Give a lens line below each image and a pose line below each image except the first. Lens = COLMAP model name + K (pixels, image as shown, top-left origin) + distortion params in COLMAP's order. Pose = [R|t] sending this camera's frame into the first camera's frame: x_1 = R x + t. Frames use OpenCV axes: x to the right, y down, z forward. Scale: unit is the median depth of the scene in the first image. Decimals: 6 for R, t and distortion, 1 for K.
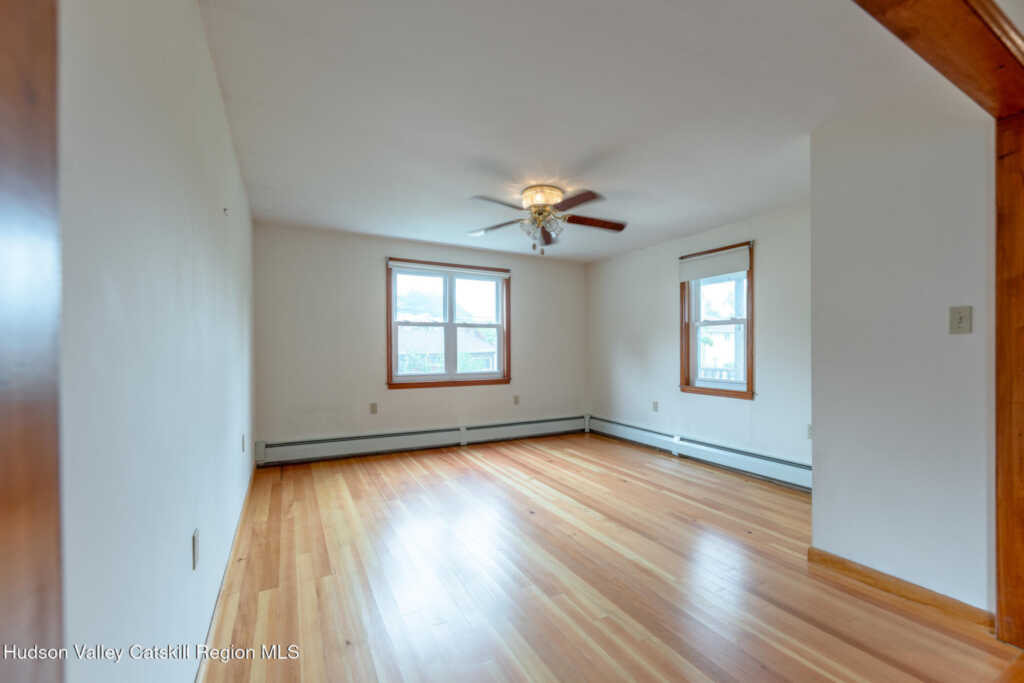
lens RADIAL K [[418.0, 0, 518.0], [0, 418.0, 353.1], [0, 0, 1]] dist [0.000670, -0.000055]
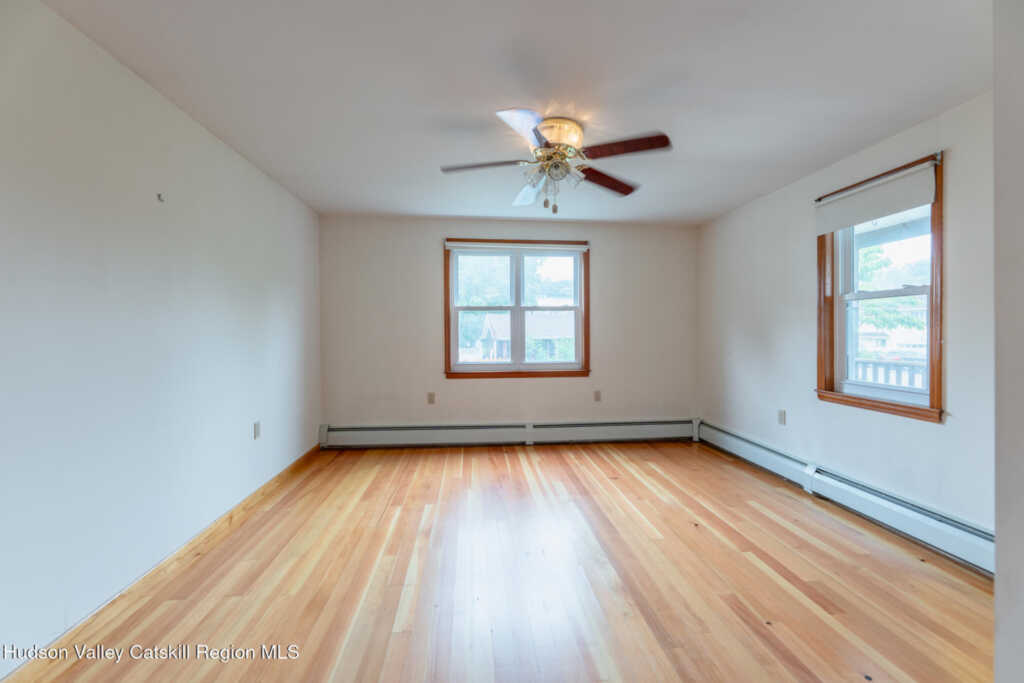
lens RADIAL K [[416.9, 0, 520.4], [0, 416.9, 337.9], [0, 0, 1]] dist [0.000730, -0.000085]
pose [[0.922837, 0.001782, -0.385187, 0.205052], [-0.001100, 0.999997, 0.001989, -0.007118], [0.385190, -0.001412, 0.922836, 0.197420]]
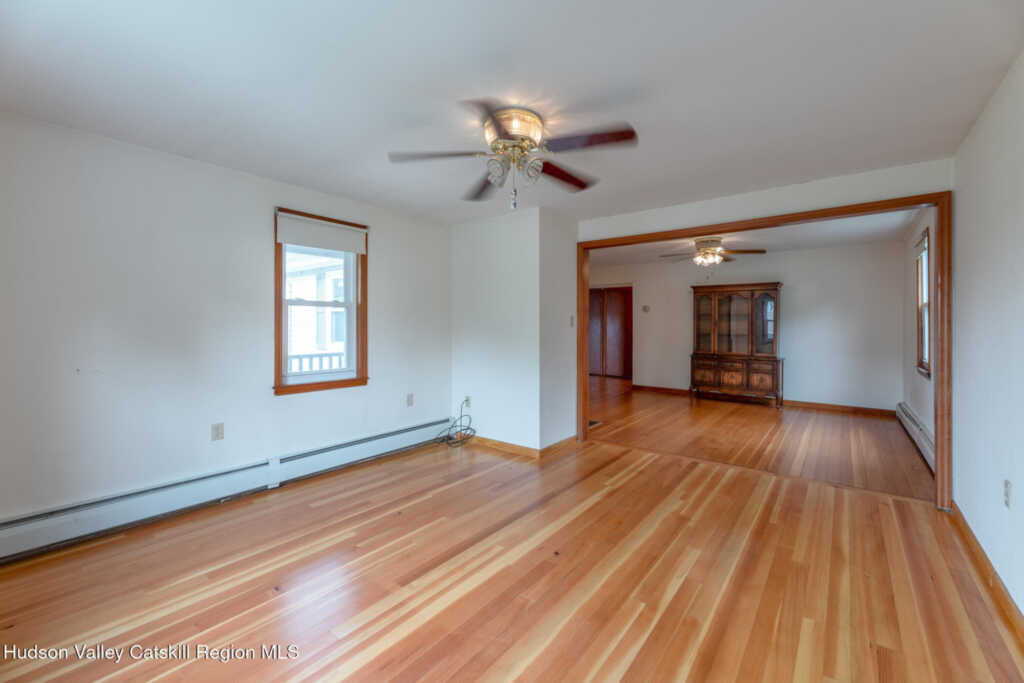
lens RADIAL K [[419.4, 0, 513.9], [0, 419.4, 323.6], [0, 0, 1]] dist [0.001249, 0.000066]
pose [[-0.389457, 0.006838, 0.921019, -0.422882], [0.008508, 0.999956, -0.003827, -0.023390], [-0.921006, 0.006346, -0.389498, 0.898561]]
